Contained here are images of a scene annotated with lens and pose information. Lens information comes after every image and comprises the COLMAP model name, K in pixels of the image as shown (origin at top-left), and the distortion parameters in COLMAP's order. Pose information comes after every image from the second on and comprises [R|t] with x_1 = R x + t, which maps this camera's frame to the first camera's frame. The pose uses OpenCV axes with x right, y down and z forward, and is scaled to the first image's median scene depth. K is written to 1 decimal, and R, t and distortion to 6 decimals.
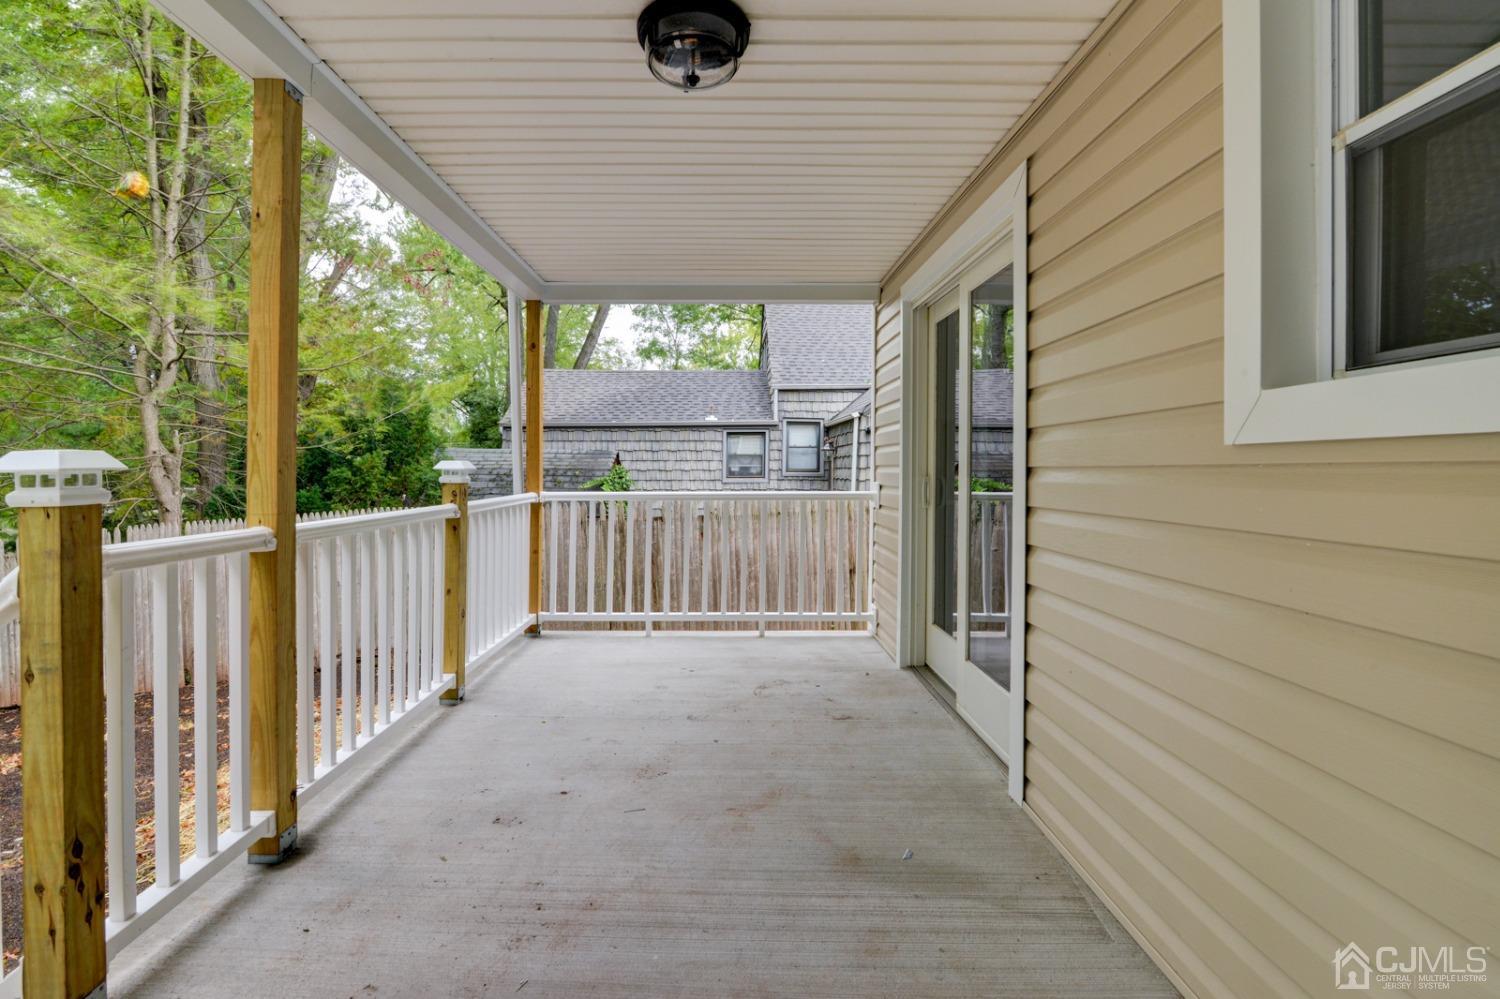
lens RADIAL K [[723.0, 0, 713.0], [0, 723.0, 476.2], [0, 0, 1]] dist [-0.002596, -0.000522]
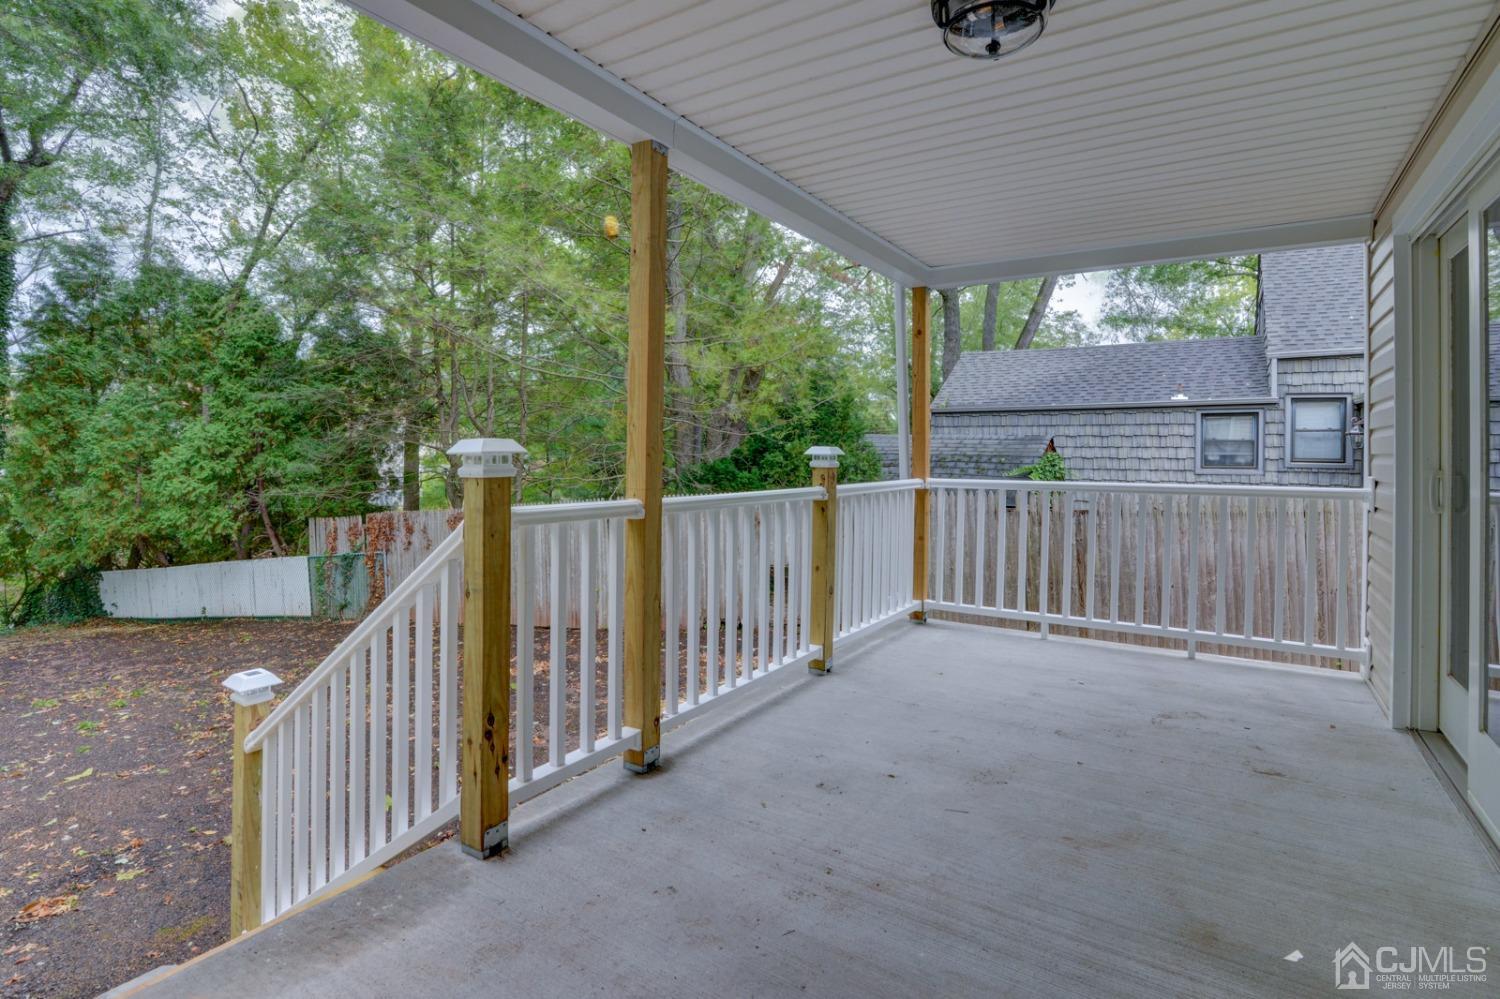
lens RADIAL K [[738.9, 0, 749.0], [0, 738.9, 451.0], [0, 0, 1]] dist [0.001114, -0.000098]
pose [[0.853685, 0.006458, -0.520750, 0.112077], [-0.014525, 0.999829, -0.011412, -0.000805], [0.520587, 0.017307, 0.853633, 0.005069]]
